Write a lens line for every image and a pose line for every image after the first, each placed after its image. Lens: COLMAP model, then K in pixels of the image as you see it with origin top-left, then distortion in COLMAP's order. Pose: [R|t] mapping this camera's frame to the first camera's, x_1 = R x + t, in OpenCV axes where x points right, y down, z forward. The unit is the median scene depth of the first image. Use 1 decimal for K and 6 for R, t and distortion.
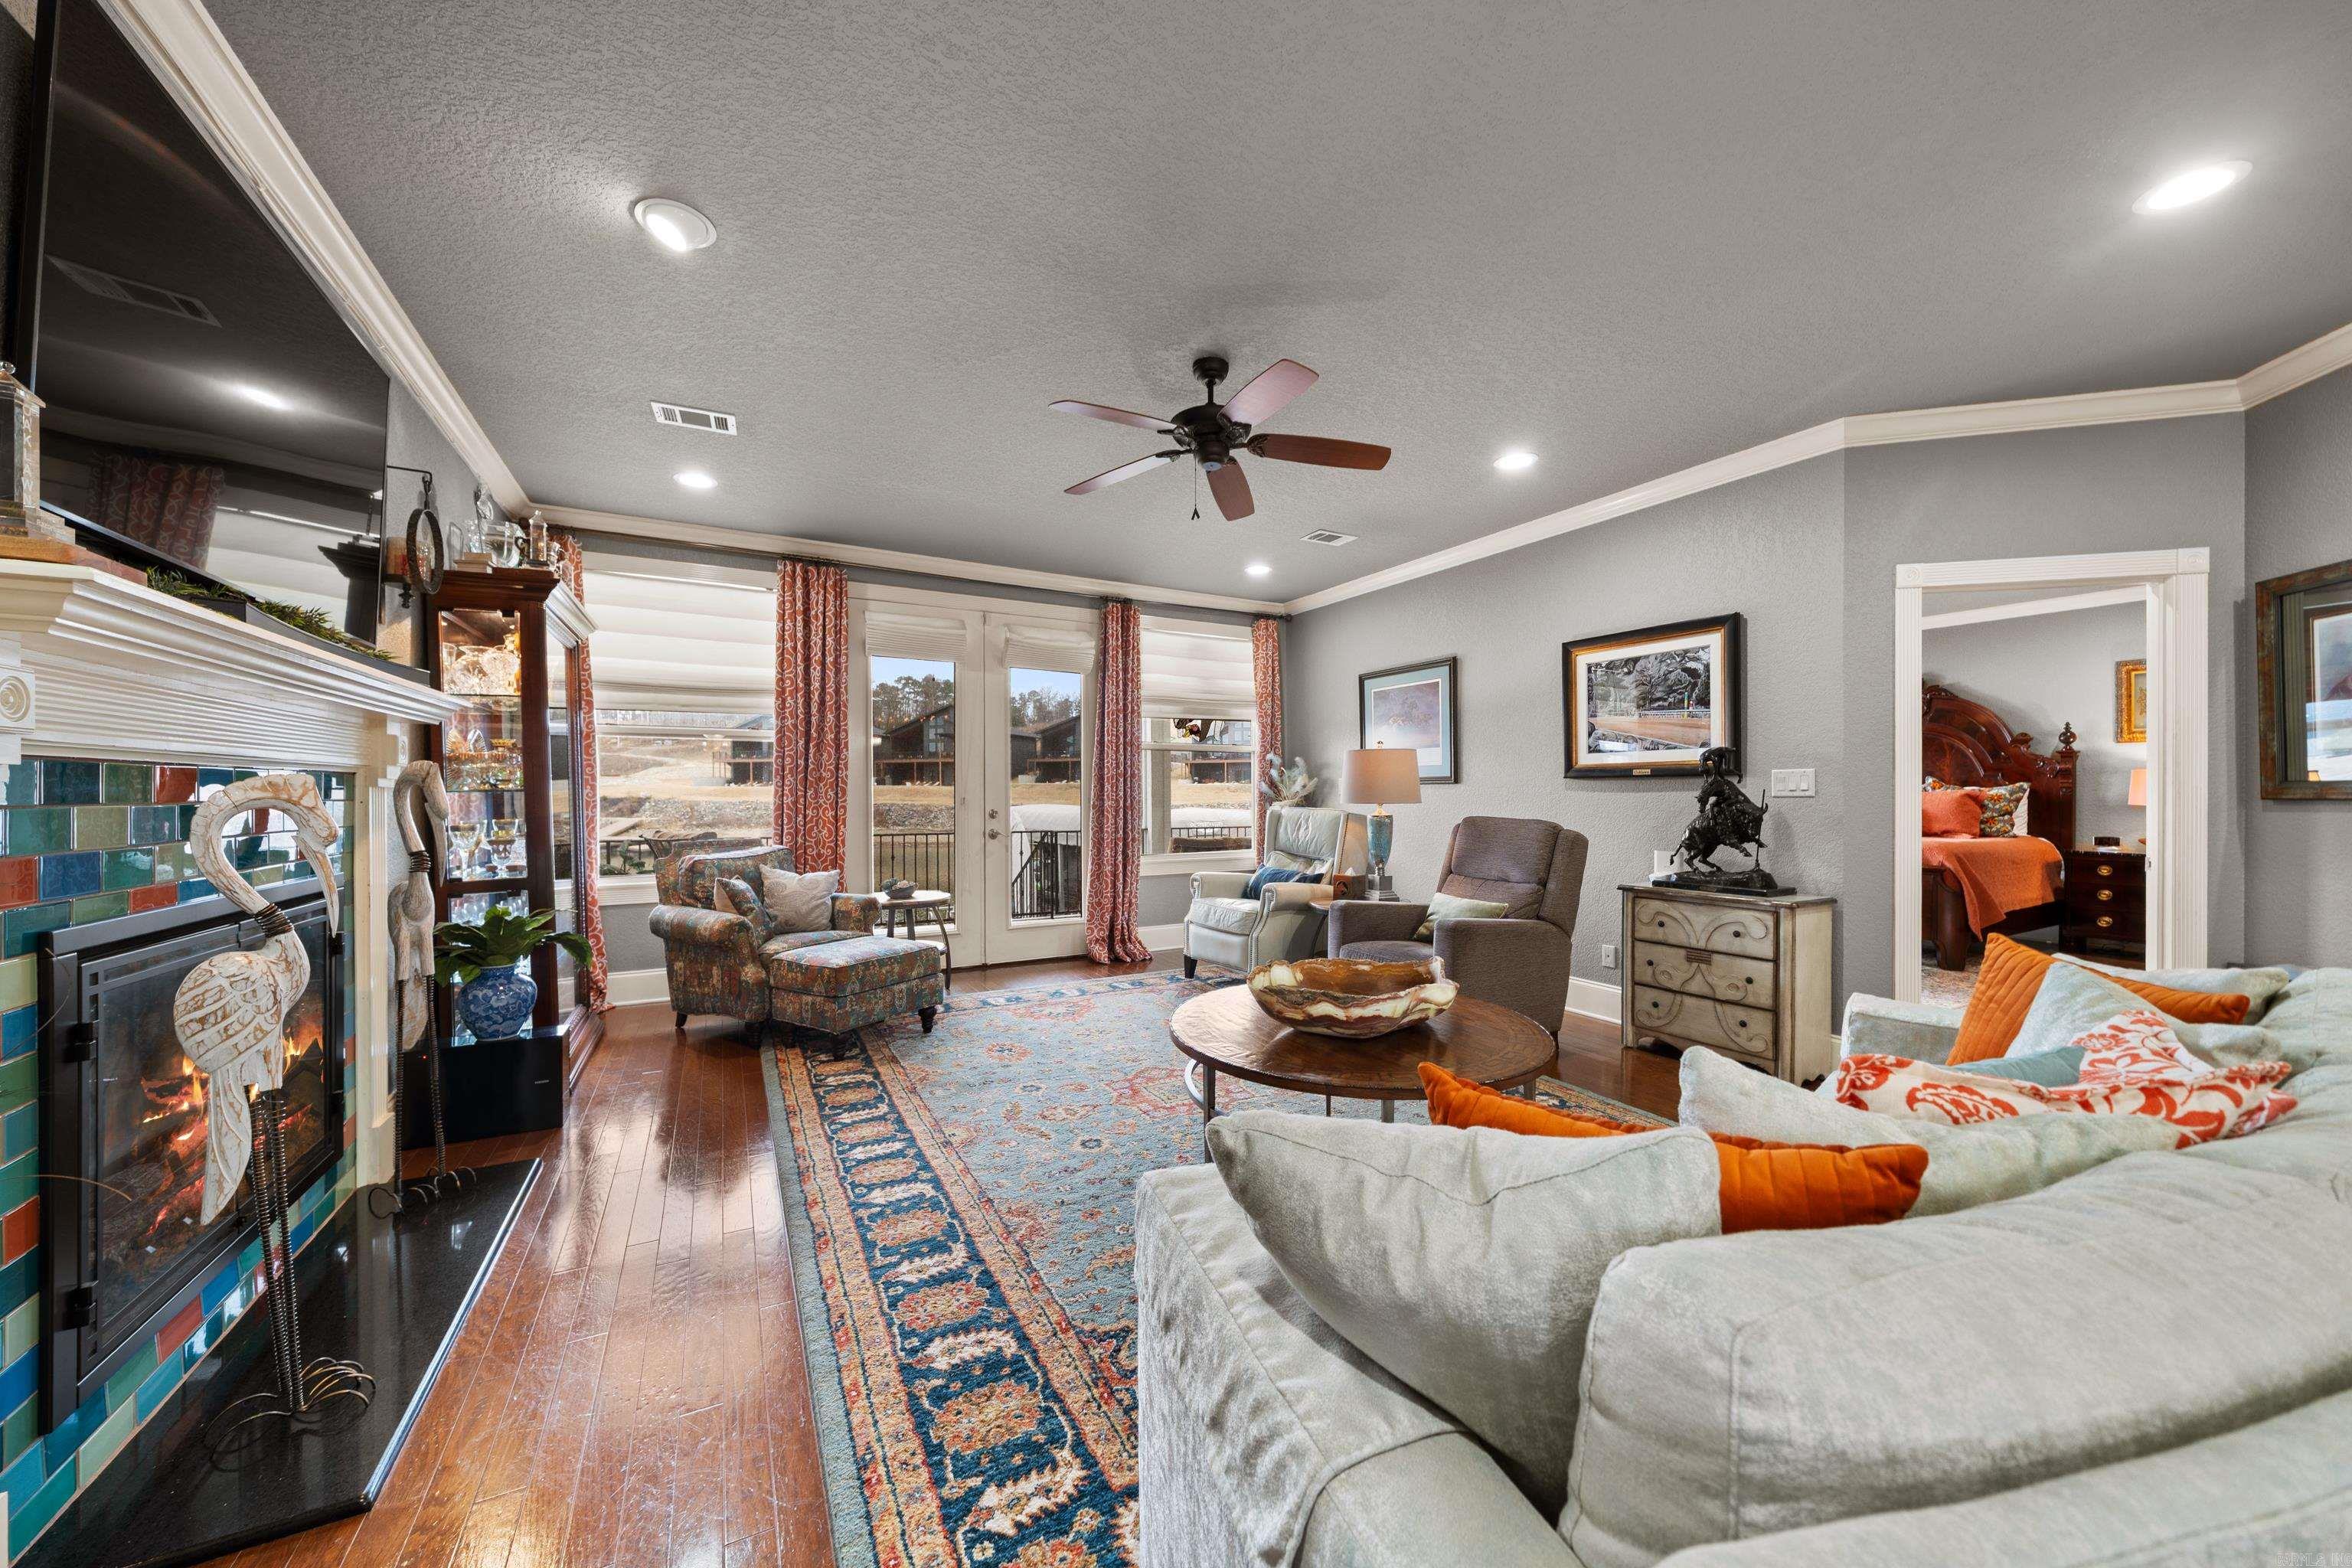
lens RADIAL K [[821.7, 0, 1161.6], [0, 821.7, 796.5], [0, 0, 1]] dist [-0.005560, -0.000162]
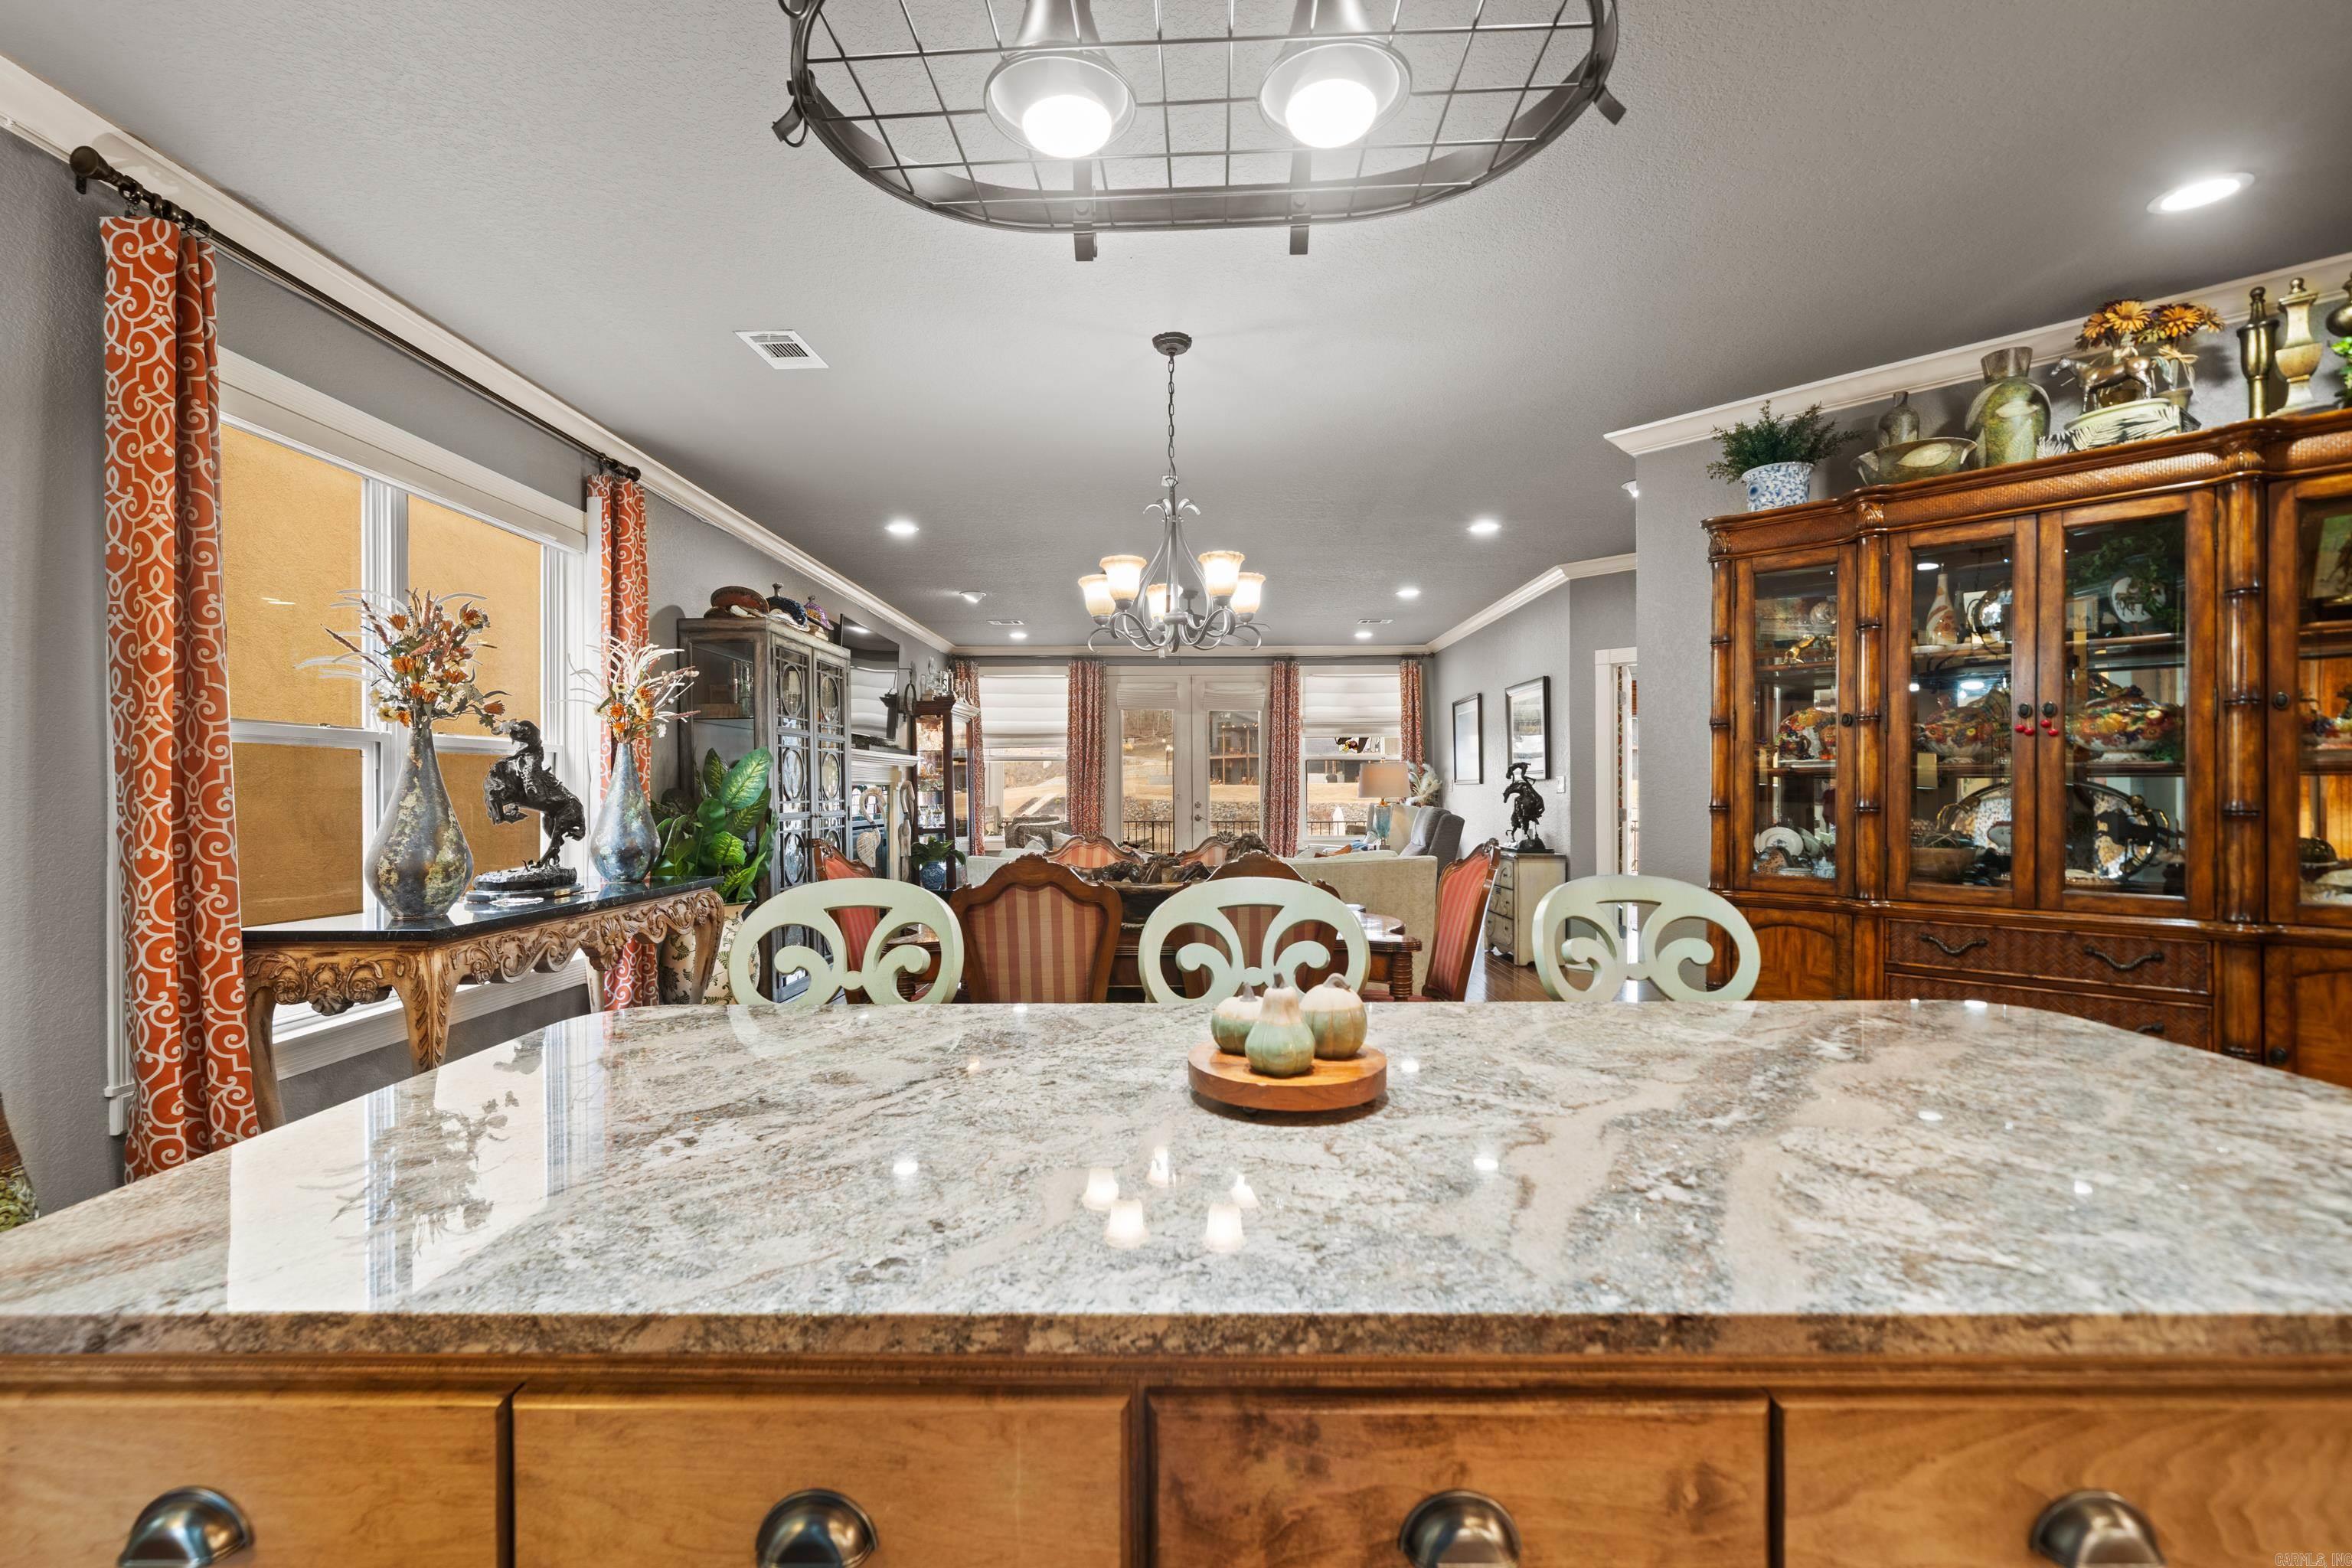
lens RADIAL K [[1006.6, 0, 1163.8], [0, 1006.6, 789.9], [0, 0, 1]] dist [-0.000758, 0.000654]
pose [[0.871277, -0.001411, -0.490790, 0.903883], [-0.001440, 0.999984, -0.005432, 0.003647], [0.490790, 0.005439, 0.871261, -0.917214]]
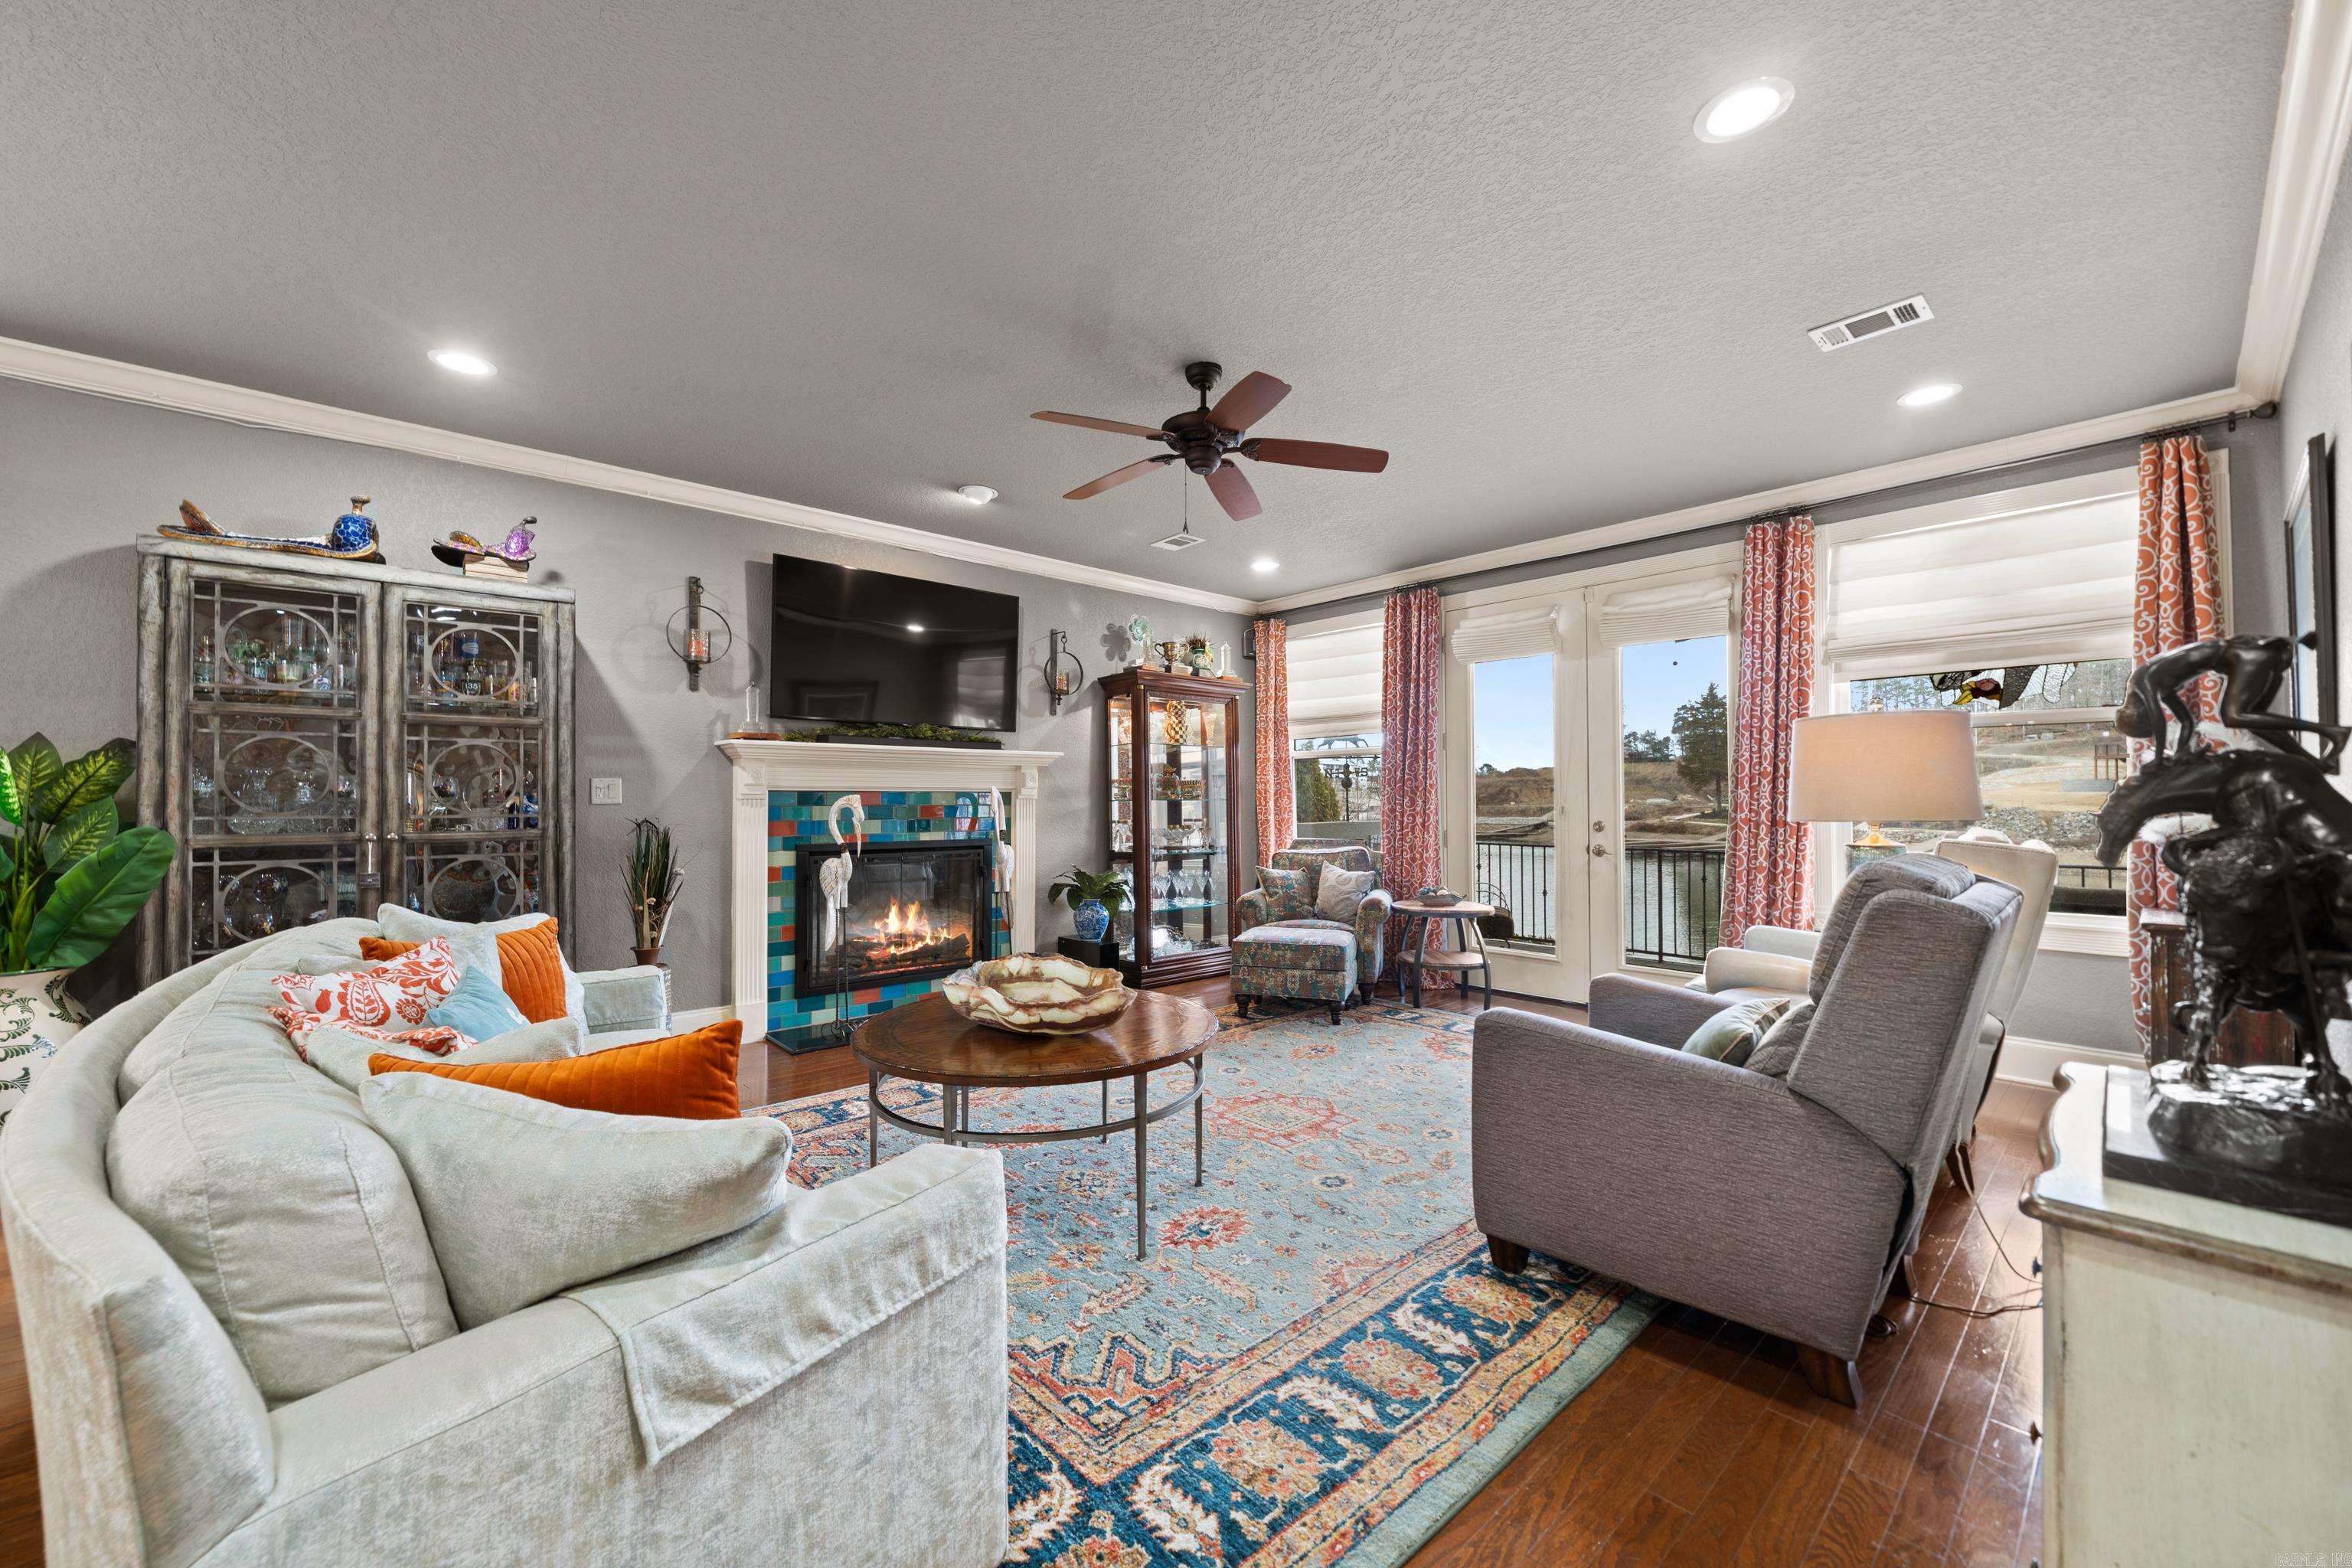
lens RADIAL K [[900.1, 0, 1186.1], [0, 900.1, 795.9], [0, 0, 1]] dist [0.001831, -0.000100]
pose [[0.251197, -0.006500, -0.967914, 0.776407], [-0.003278, 0.999966, -0.007566, -0.001959], [0.967930, 0.005074, 0.251167, 0.496801]]
